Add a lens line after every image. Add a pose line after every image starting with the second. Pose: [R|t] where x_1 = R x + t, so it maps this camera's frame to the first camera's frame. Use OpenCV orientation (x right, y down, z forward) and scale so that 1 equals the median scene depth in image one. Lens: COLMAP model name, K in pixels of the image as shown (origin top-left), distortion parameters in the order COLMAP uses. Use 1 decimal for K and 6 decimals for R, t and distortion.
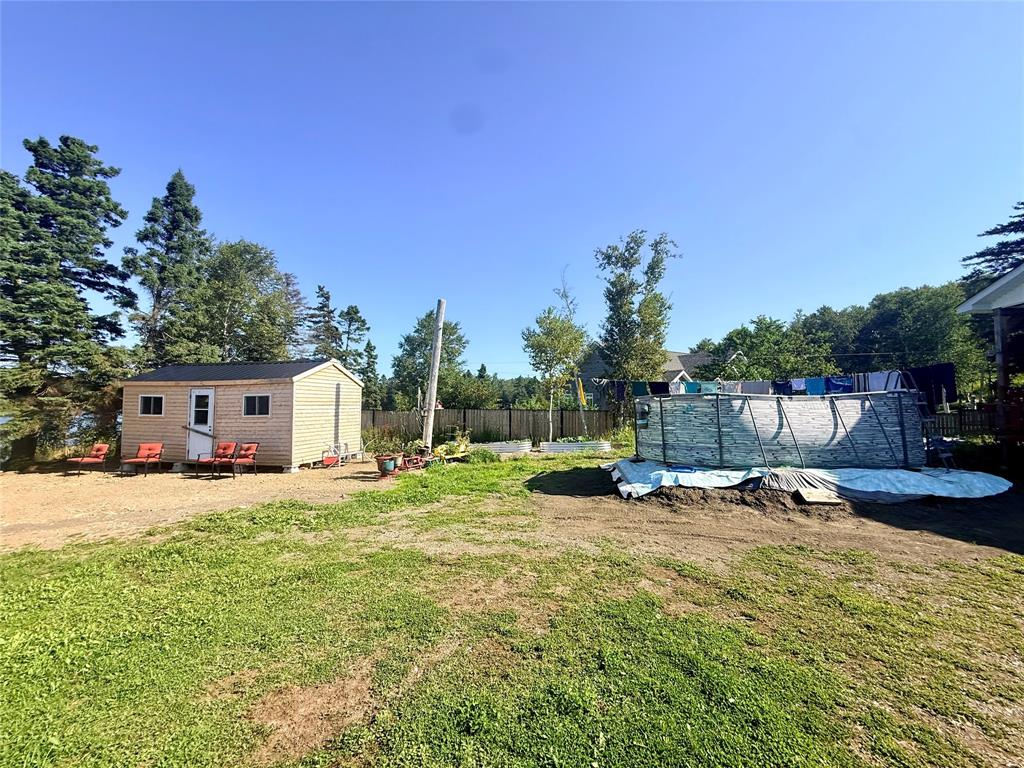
lens RADIAL K [[407.2, 0, 511.1], [0, 407.2, 383.5], [0, 0, 1]] dist [0.000765, -0.000083]
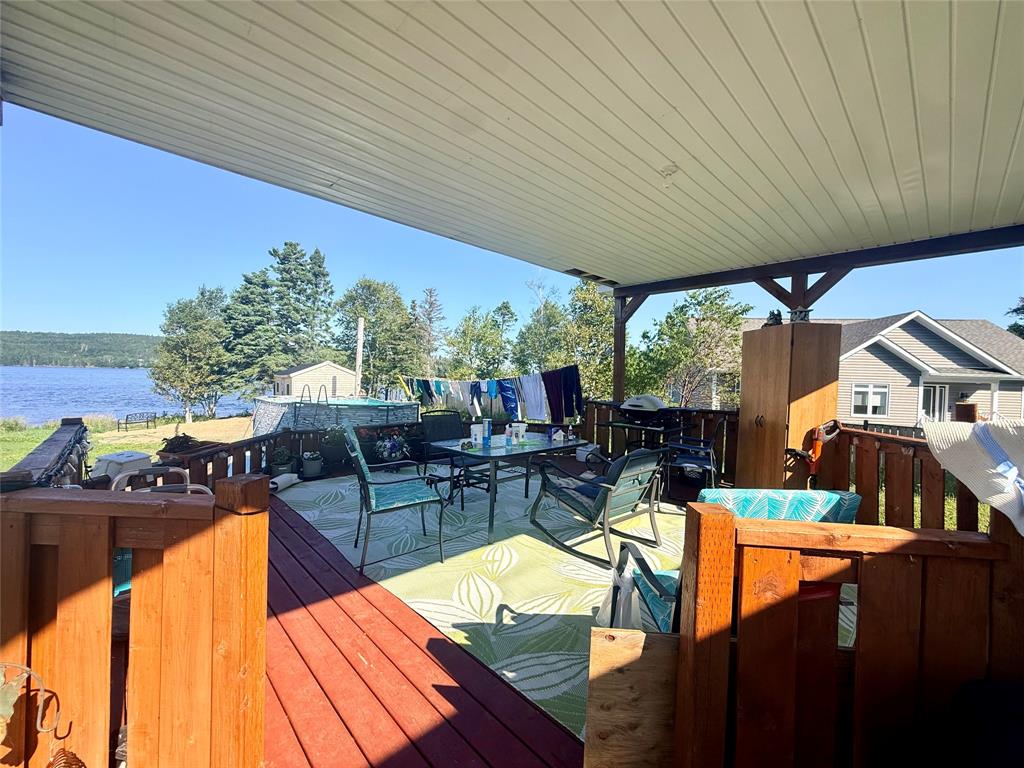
lens RADIAL K [[407.2, 0, 506.8], [0, 407.2, 384.1], [0, 0, 1]] dist [0.000765, -0.000083]
pose [[0.759927, 0.022287, -0.649626, 1.218969], [0.018584, 0.998258, 0.055988, -0.050129], [0.649742, -0.054619, 0.758190, 0.260474]]
